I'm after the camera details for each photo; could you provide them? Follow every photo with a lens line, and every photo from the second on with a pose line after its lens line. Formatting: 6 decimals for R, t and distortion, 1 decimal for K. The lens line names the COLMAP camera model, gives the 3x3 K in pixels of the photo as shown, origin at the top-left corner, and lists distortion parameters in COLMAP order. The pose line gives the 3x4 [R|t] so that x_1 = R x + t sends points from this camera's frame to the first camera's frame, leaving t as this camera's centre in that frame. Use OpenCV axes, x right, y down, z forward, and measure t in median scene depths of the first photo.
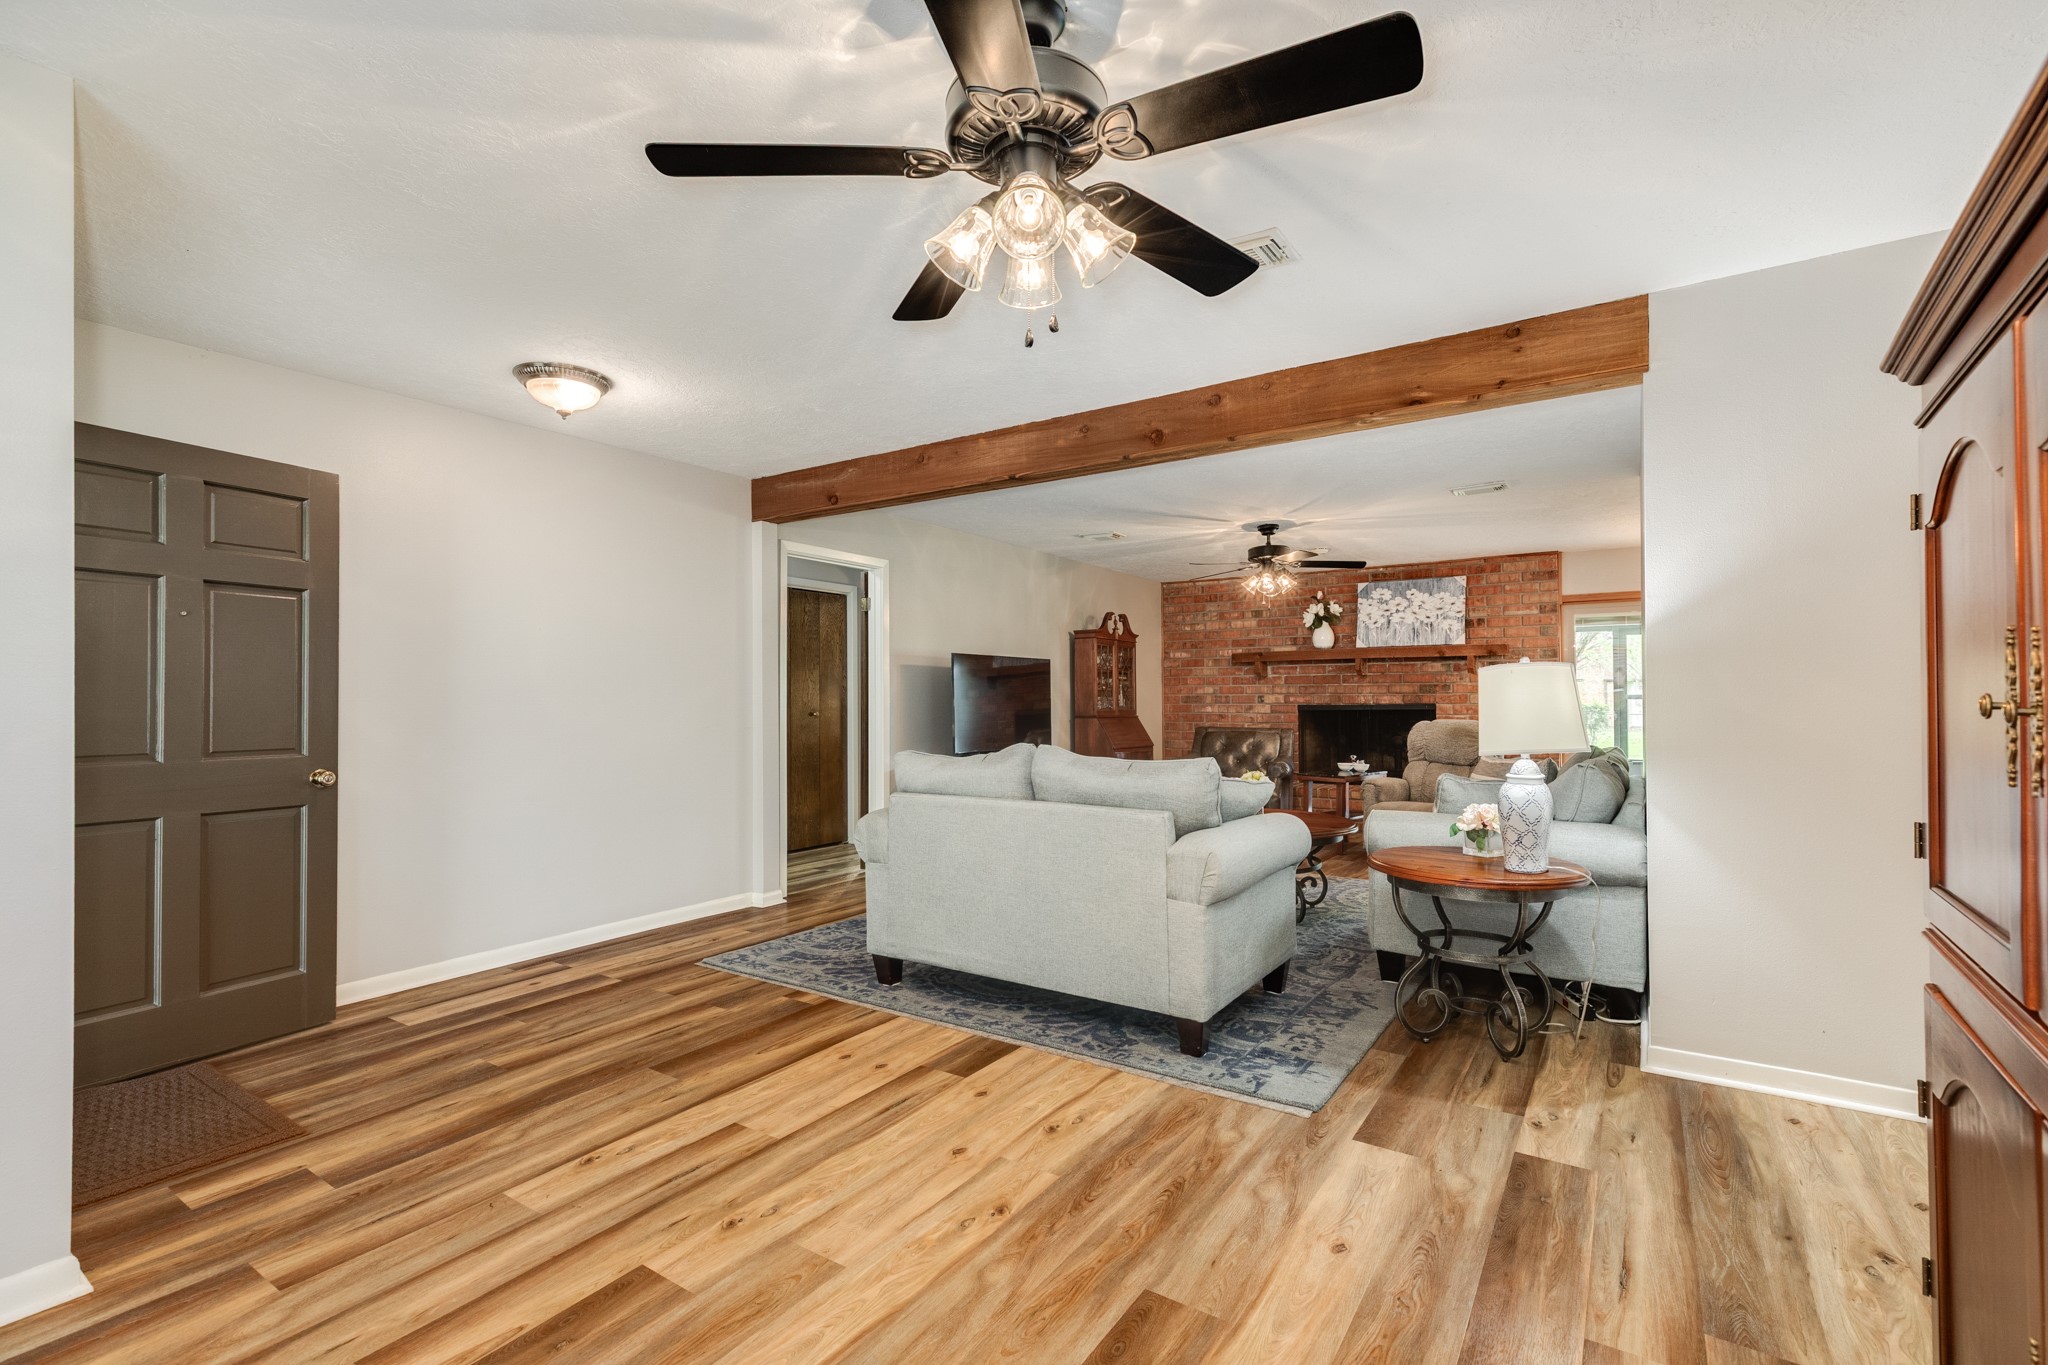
lens RADIAL K [[931.2, 0, 1018.7], [0, 931.2, 681.8], [0, 0, 1]] dist [0.005188, -0.002363]
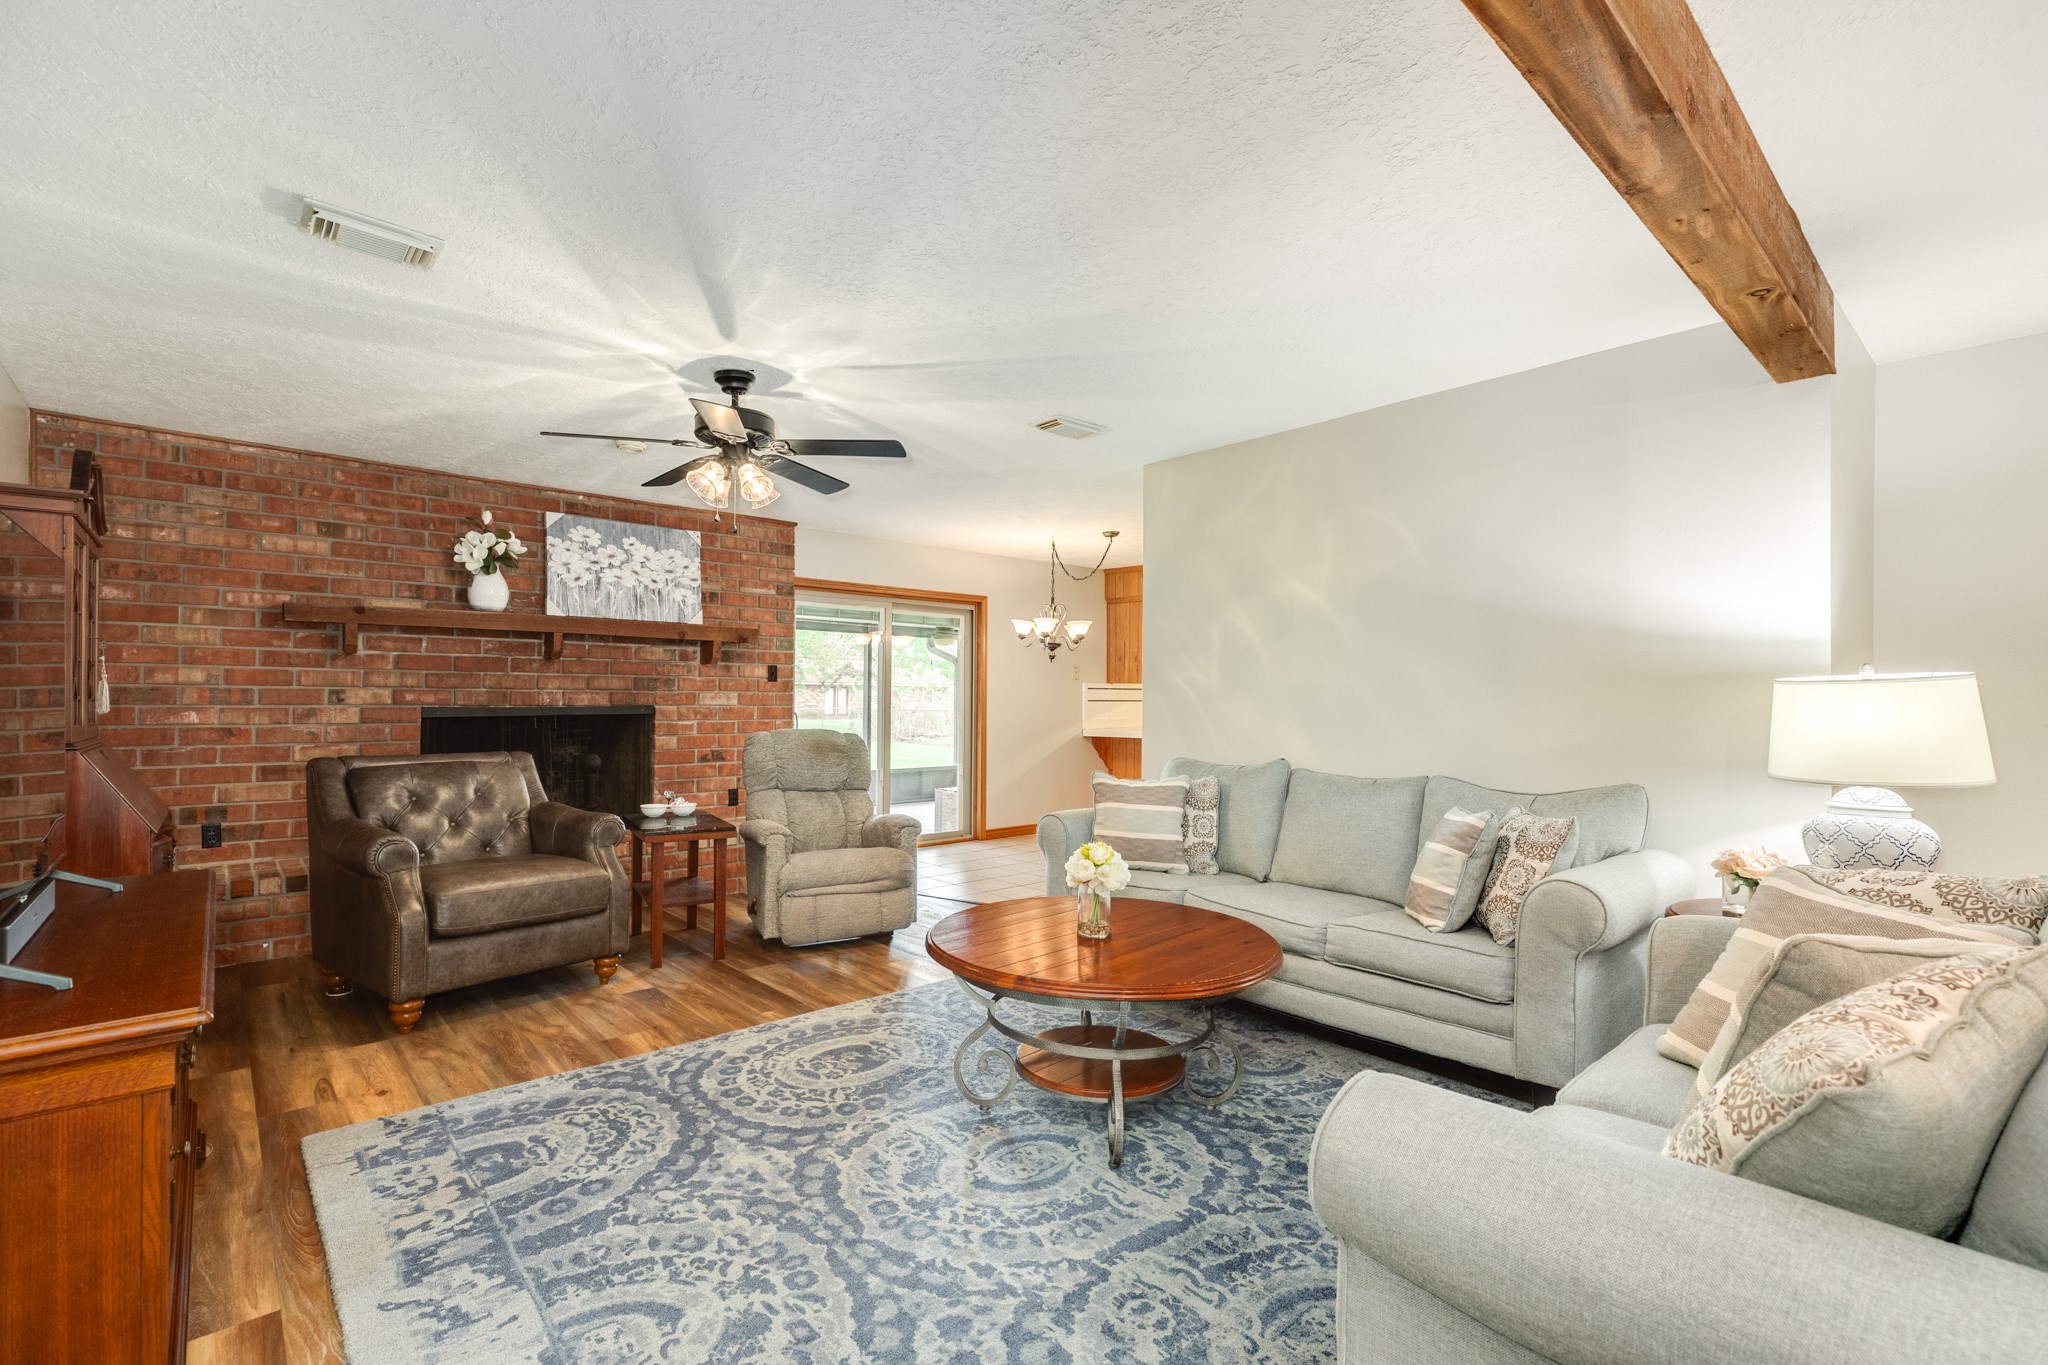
lens RADIAL K [[914.4, 0, 1036.5], [0, 914.4, 690.1], [0, 0, 1]] dist [0.000706, 0.001768]
pose [[0.236226, 0.013085, 0.971610, -0.159320], [-0.028208, 0.999580, -0.006603, 0.008632], [-0.971289, -0.025848, 0.236496, 0.570388]]
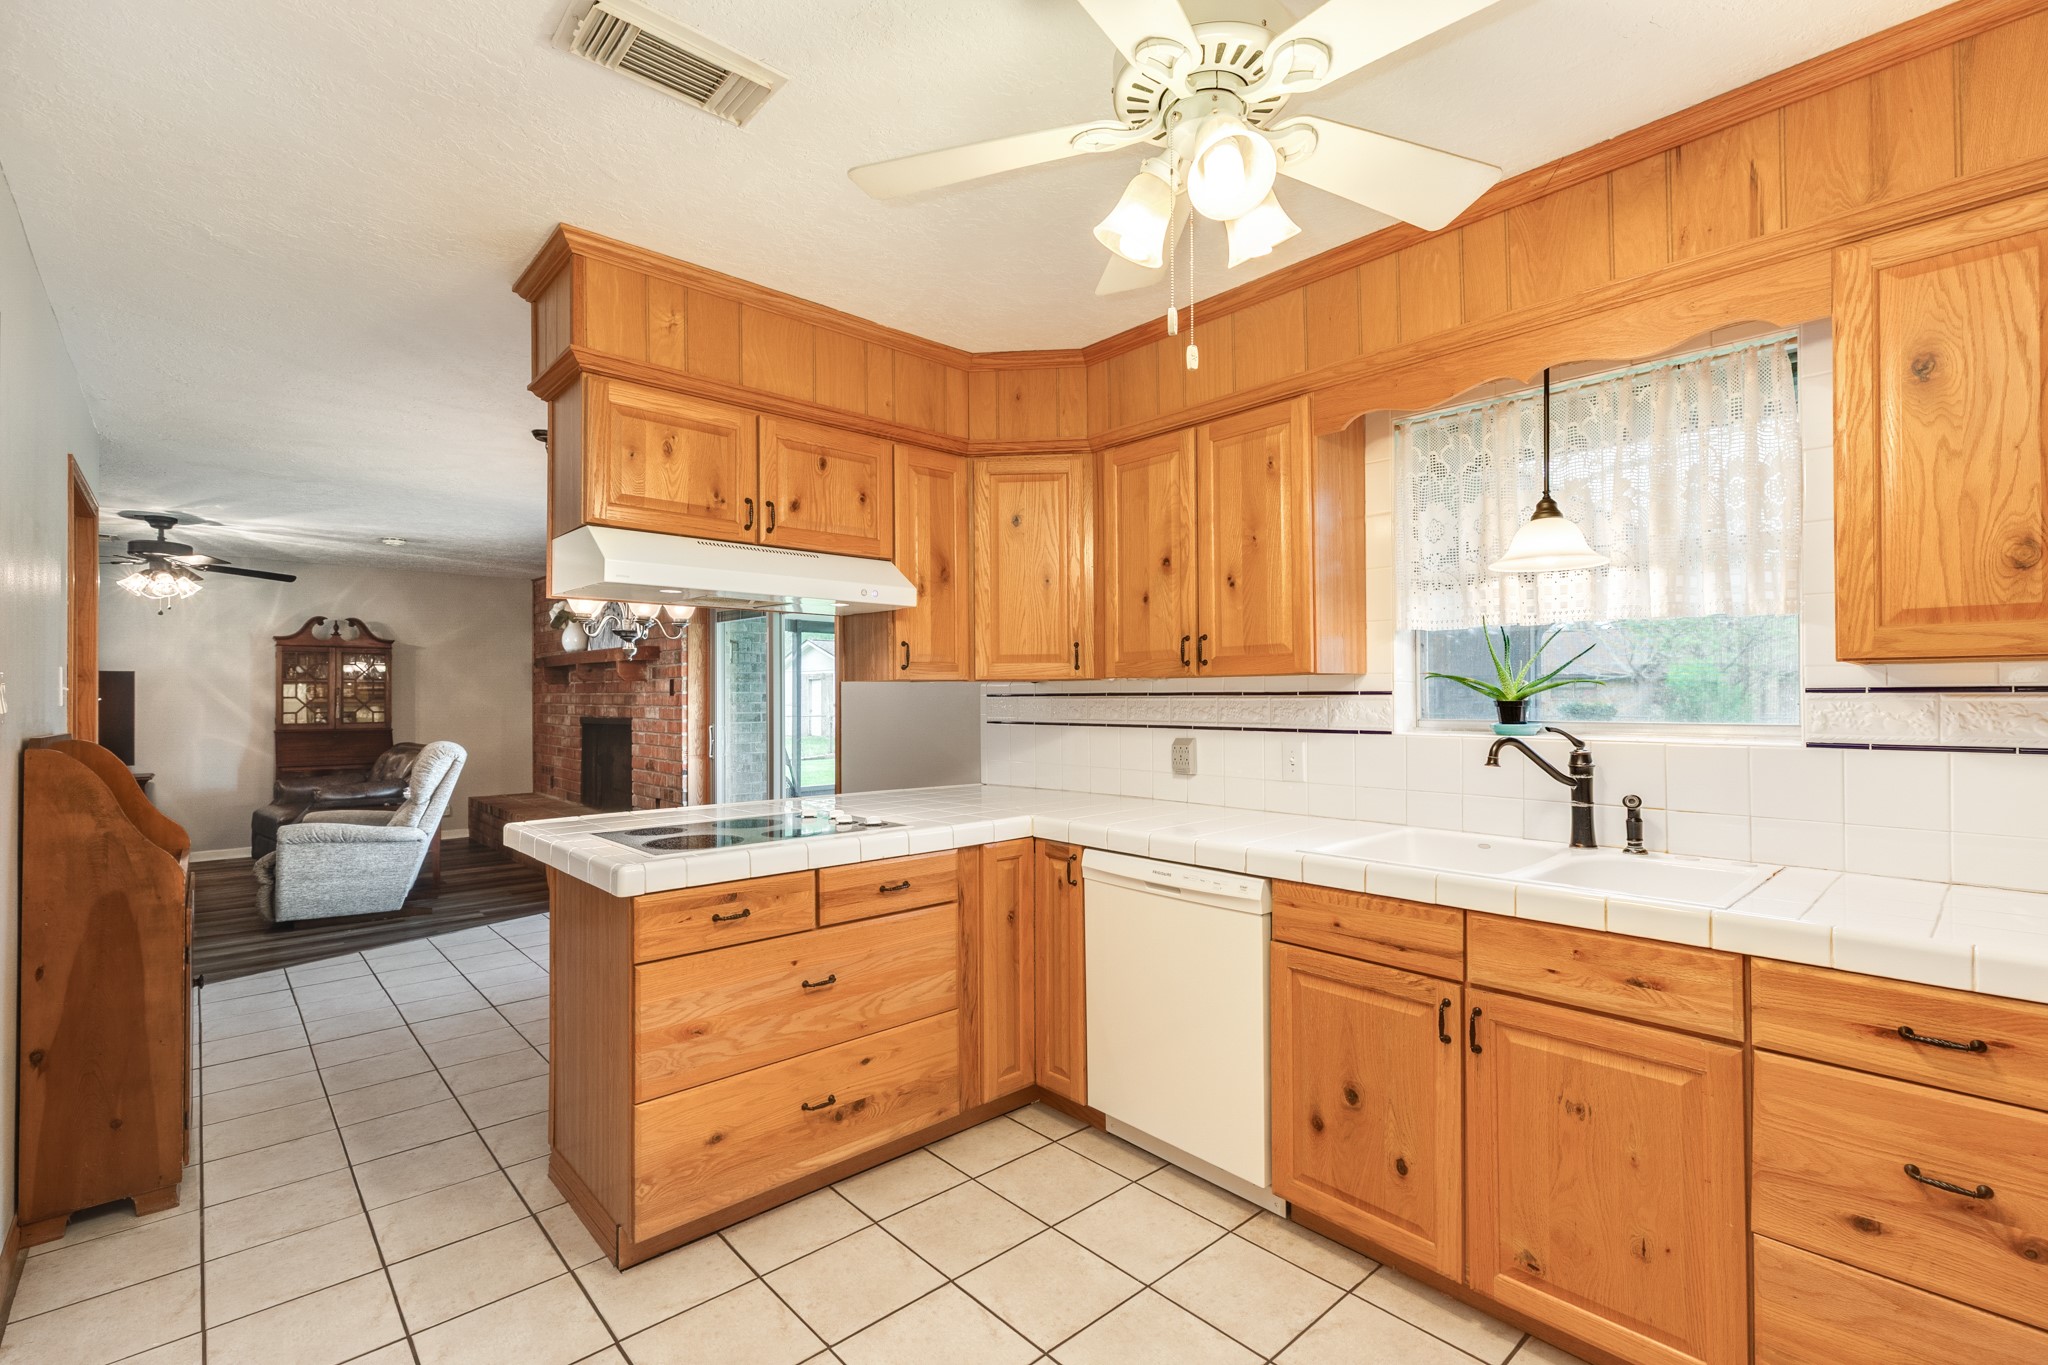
lens RADIAL K [[931.2, 0, 1030.7], [0, 931.2, 689.5], [0, 0, 1]] dist [0.005188, -0.002363]
pose [[0.969127, -0.003360, -0.246539, 1.025610], [0.007903, 0.999817, 0.017441, -0.014009], [0.246435, -0.018851, 0.968976, 0.284537]]
